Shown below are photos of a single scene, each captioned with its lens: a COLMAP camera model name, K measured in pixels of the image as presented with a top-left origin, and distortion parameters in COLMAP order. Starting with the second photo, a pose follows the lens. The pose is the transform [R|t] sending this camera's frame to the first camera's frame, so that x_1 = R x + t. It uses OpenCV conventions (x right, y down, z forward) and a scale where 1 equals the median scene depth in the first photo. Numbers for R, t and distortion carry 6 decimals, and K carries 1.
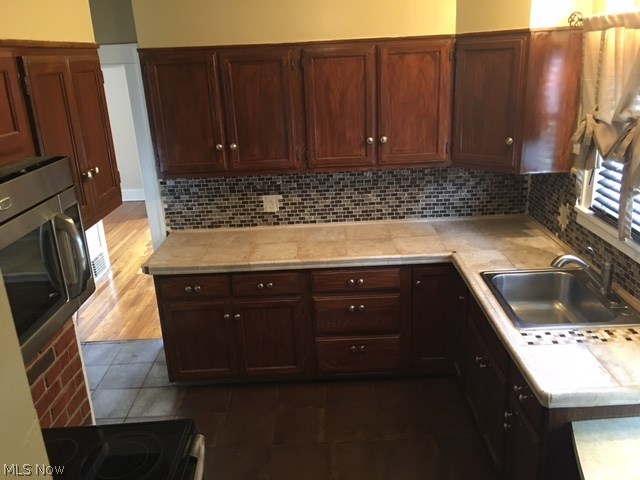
lens RADIAL K [[537.8, 0, 320.6], [0, 537.8, 238.1], [0, 0, 1]] dist [0.040902, -0.009641]
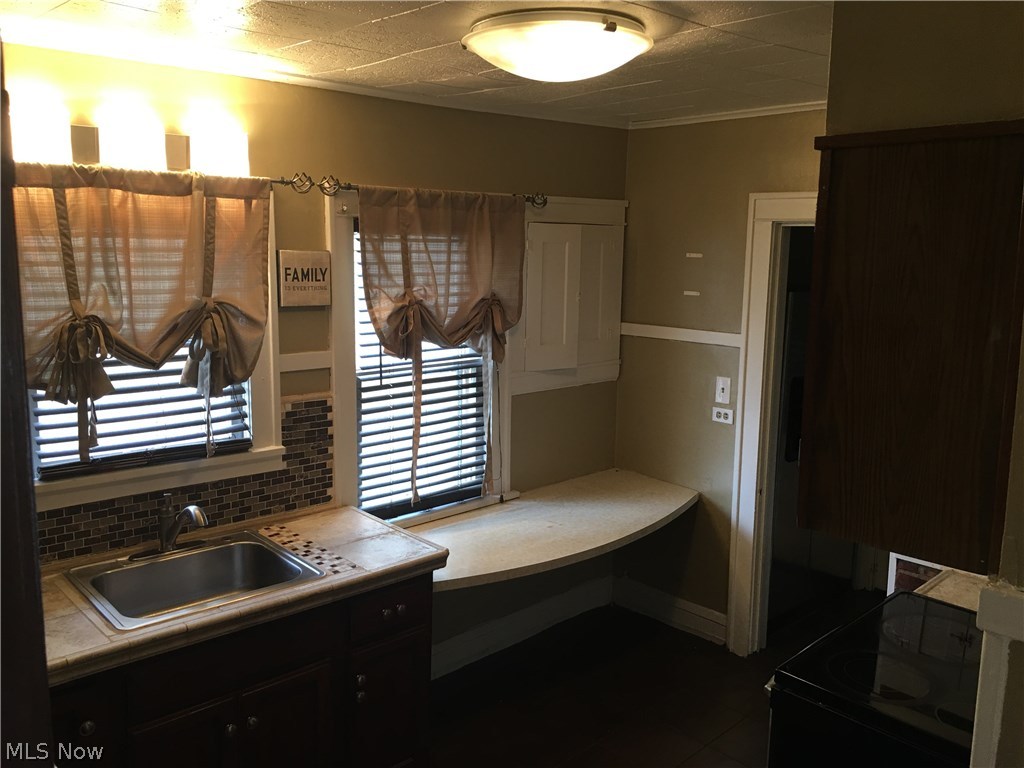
lens RADIAL K [[860.4, 0, 512.9], [0, 860.4, 383.3], [0, 0, 1]] dist [0.040902, -0.009641]
pose [[-0.680952, -0.081964, 0.727727, -0.668203], [0.254136, 0.905515, 0.339790, -0.419514], [-0.686818, 0.416322, -0.595783, 1.460335]]
